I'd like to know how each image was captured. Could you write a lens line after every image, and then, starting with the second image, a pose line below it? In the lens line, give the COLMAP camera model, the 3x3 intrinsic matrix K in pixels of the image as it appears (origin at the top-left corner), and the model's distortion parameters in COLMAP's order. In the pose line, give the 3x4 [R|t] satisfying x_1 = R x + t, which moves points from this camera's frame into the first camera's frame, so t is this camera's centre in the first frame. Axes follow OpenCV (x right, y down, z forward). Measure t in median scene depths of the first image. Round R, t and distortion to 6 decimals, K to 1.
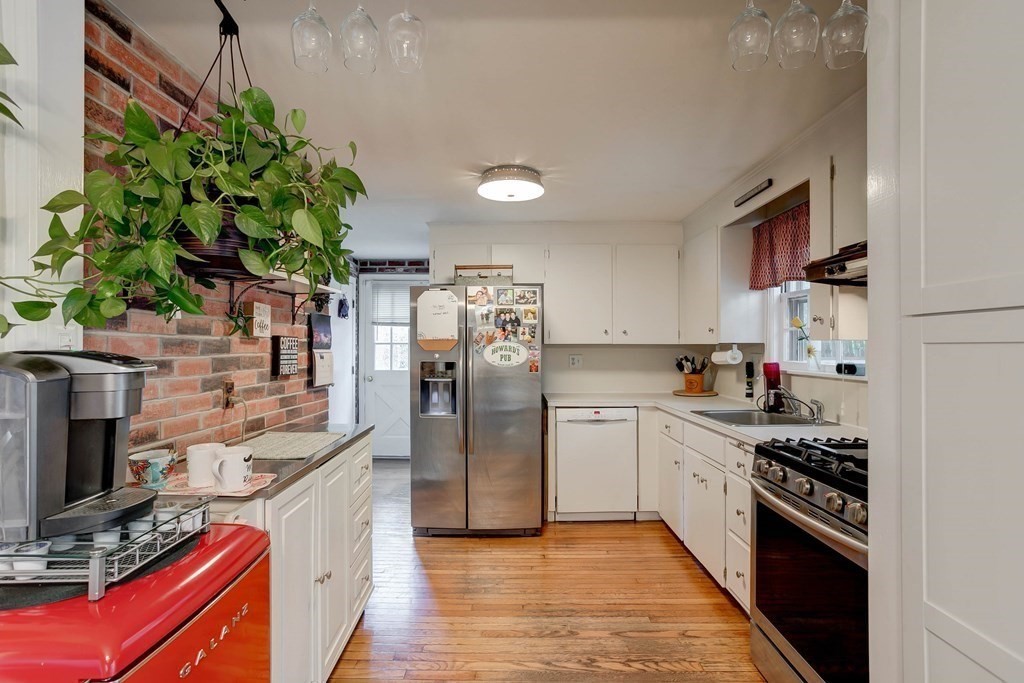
lens RADIAL K [[510.6, 0, 508.0], [0, 510.6, 338.3], [0, 0, 1]] dist [-0.048986, 0.031813]
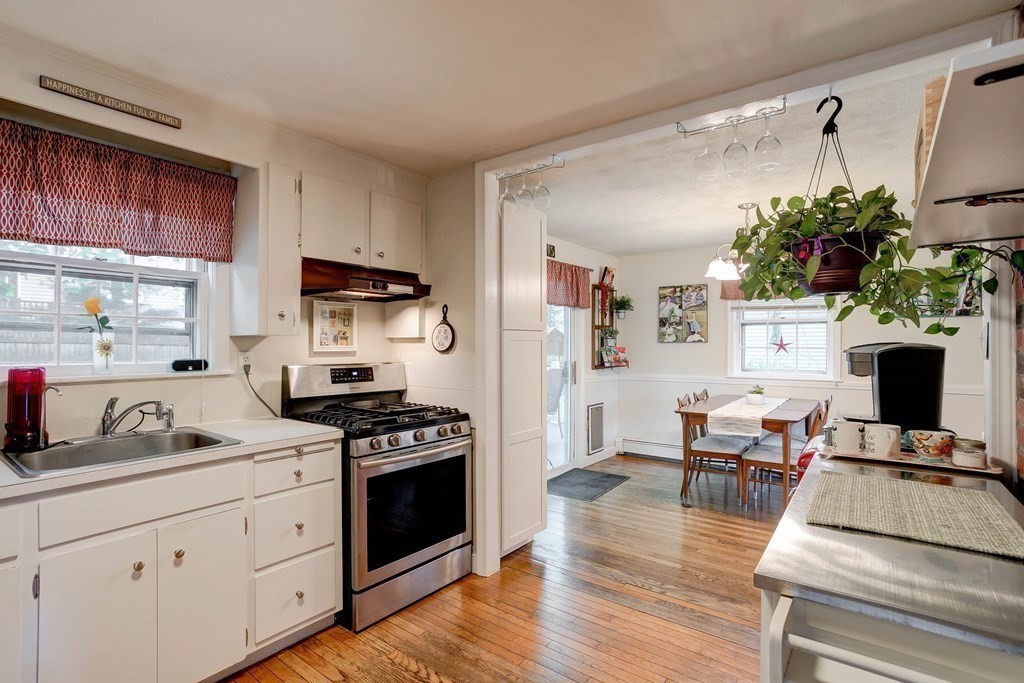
lens RADIAL K [[510.6, 0, 487.6], [0, 510.6, 344.7], [0, 0, 1]] dist [-0.048986, 0.031813]
pose [[-0.786923, -0.002075, 0.617048, -0.248844], [-0.009878, 0.999909, -0.009235, 0.019638], [-0.616973, -0.013363, -0.786871, 1.047775]]
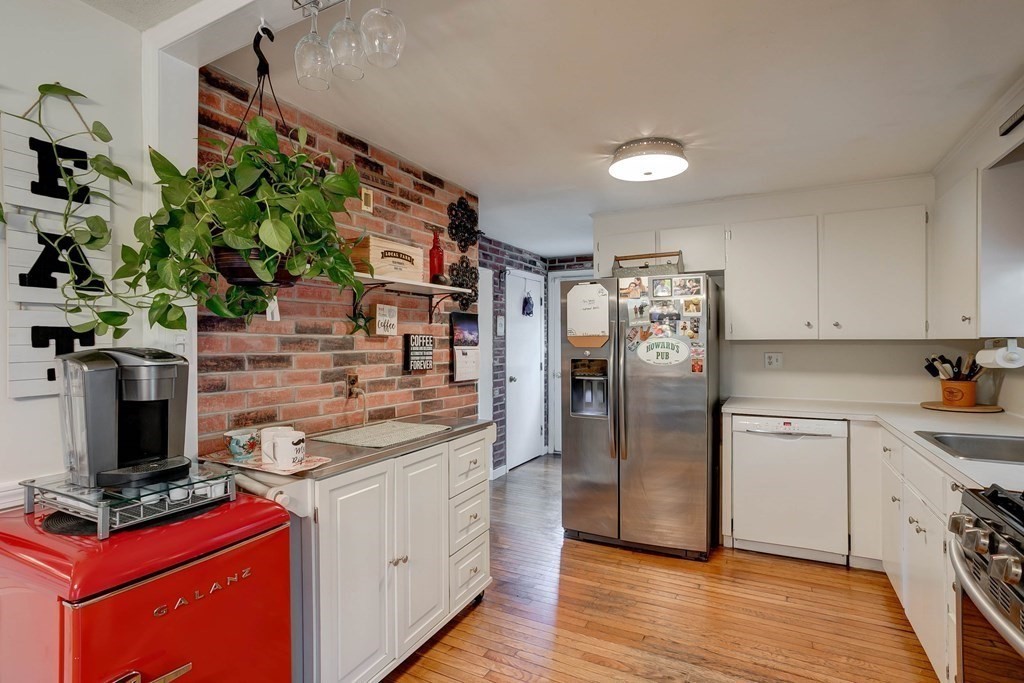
lens RADIAL K [[510.6, 0, 495.4], [0, 510.6, 338.1], [0, 0, 1]] dist [-0.048986, 0.031813]
pose [[0.880412, -0.006911, -0.474159, 0.160279], [0.010051, 0.999941, 0.004088, 0.000821], [0.474103, -0.008365, 0.880429, 0.078036]]
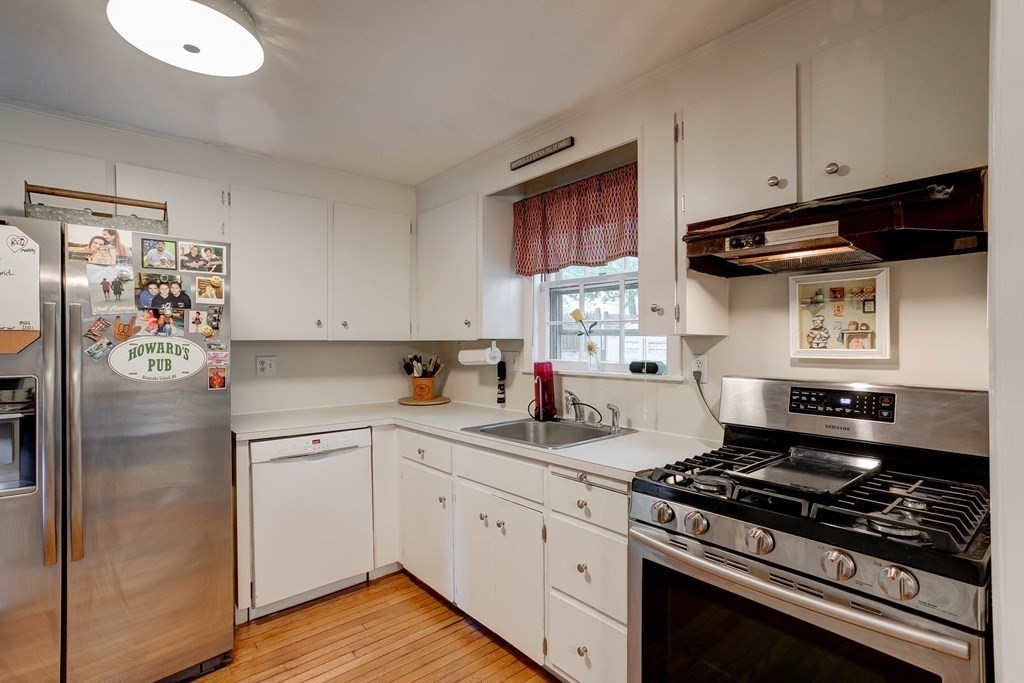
lens RADIAL K [[510.6, 0, 522.6], [0, 510.6, 341.0], [0, 0, 1]] dist [-0.048986, 0.031813]
pose [[0.761225, -0.000561, 0.648488, -0.057980], [-0.005565, 0.999957, 0.007398, 0.006164], [-0.648464, -0.009240, 0.761189, 0.341343]]
